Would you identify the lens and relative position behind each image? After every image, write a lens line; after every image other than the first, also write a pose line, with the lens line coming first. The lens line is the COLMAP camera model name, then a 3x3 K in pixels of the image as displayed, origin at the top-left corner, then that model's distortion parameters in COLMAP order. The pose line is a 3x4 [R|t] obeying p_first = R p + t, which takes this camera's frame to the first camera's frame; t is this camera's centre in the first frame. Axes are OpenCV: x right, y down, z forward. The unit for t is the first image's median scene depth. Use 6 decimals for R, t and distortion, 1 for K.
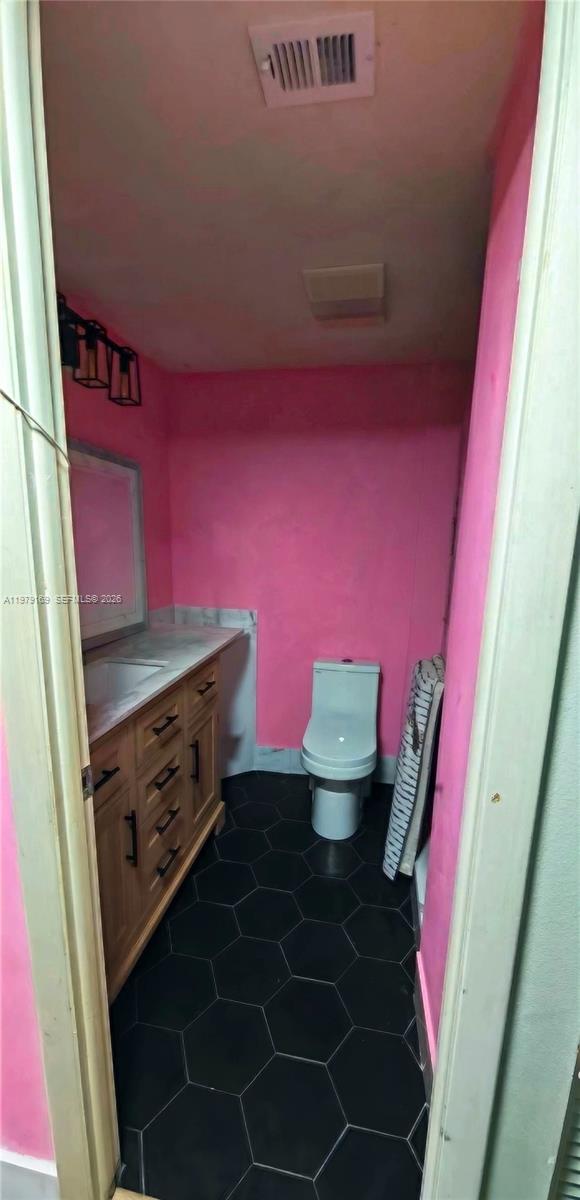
lens RADIAL K [[475.0, 0, 287.3], [0, 475.0, 633.9], [0, 0, 1]] dist [0.000313, -0.000087]
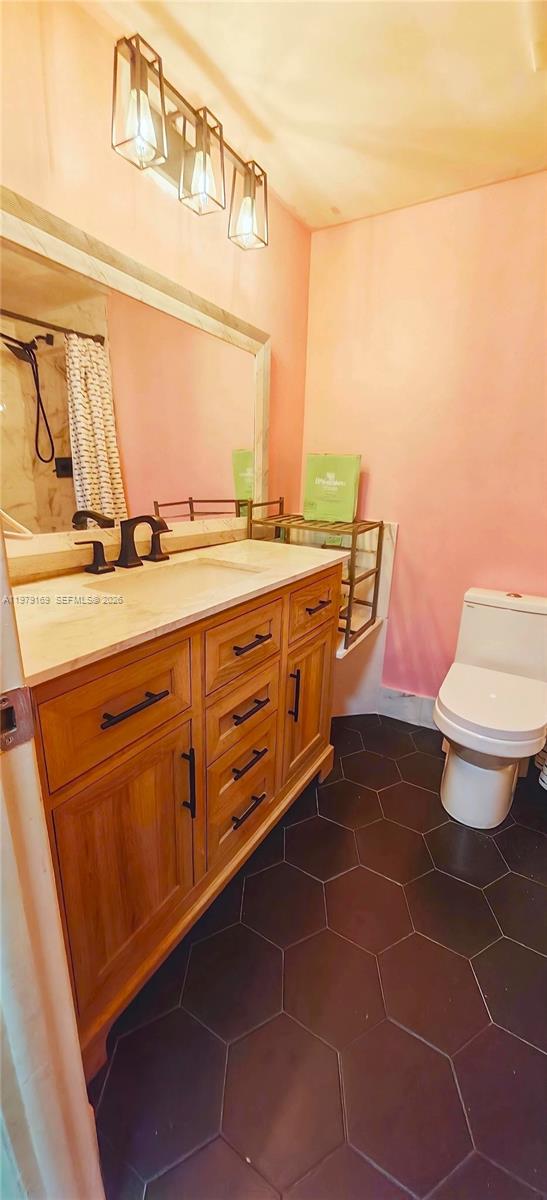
lens RADIAL K [[440.7, 0, 276.7], [0, 440.7, 599.6], [0, 0, 1]] dist [-0.009036, -0.000373]
pose [[0.937807, 0.098711, -0.332827, 0.010187], [-0.077981, 0.994121, 0.075113, 0.055225], [0.338285, -0.044488, 0.939992, 0.305934]]
